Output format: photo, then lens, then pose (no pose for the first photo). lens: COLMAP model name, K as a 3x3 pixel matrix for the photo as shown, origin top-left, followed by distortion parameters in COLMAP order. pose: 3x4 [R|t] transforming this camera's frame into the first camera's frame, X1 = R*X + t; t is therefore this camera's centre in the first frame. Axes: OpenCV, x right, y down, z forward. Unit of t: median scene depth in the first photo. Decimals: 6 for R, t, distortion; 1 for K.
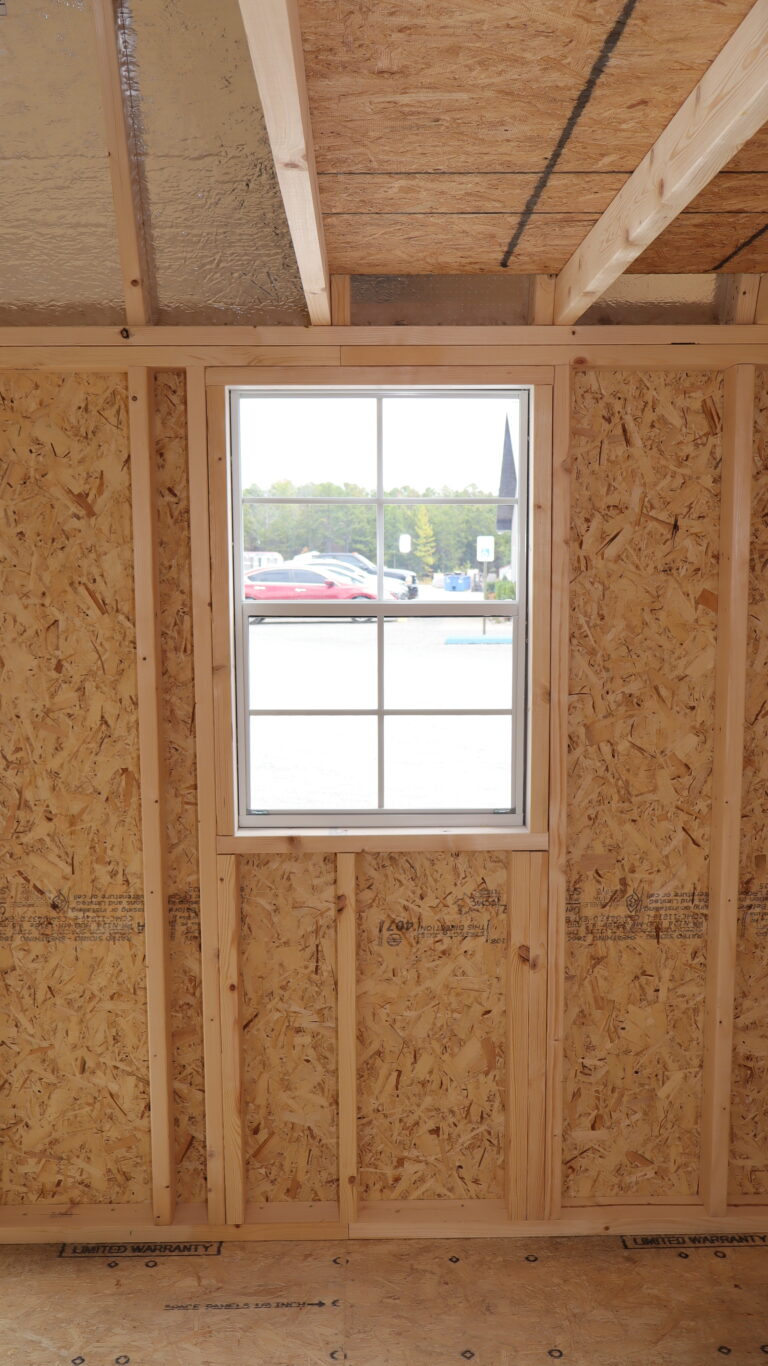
lens RADIAL K [[1139.3, 0, 384.1], [0, 1139.3, 682.5], [0, 0, 1]] dist [-0.002018, 0.000132]
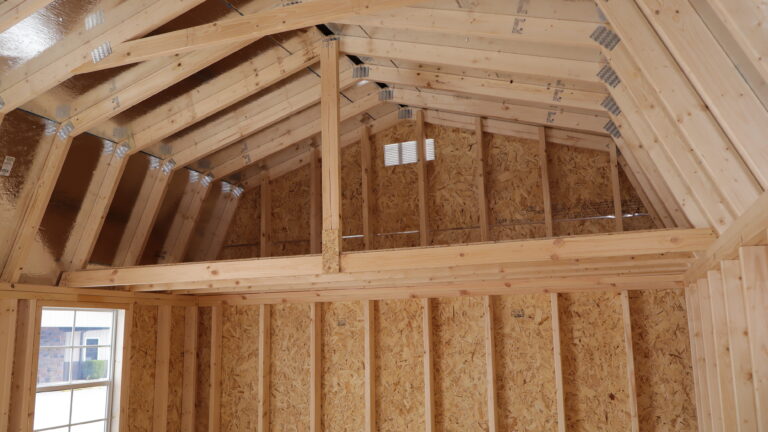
lens RADIAL K [[640.6, 0, 385.0], [0, 640.6, 217.9], [0, 0, 1]] dist [-0.002018, 0.000132]
pose [[0.378363, 0.160710, 0.911599, -1.198236], [0.124000, 0.967137, -0.221967, -0.020191], [-0.917314, 0.197022, 0.346002, -0.319619]]
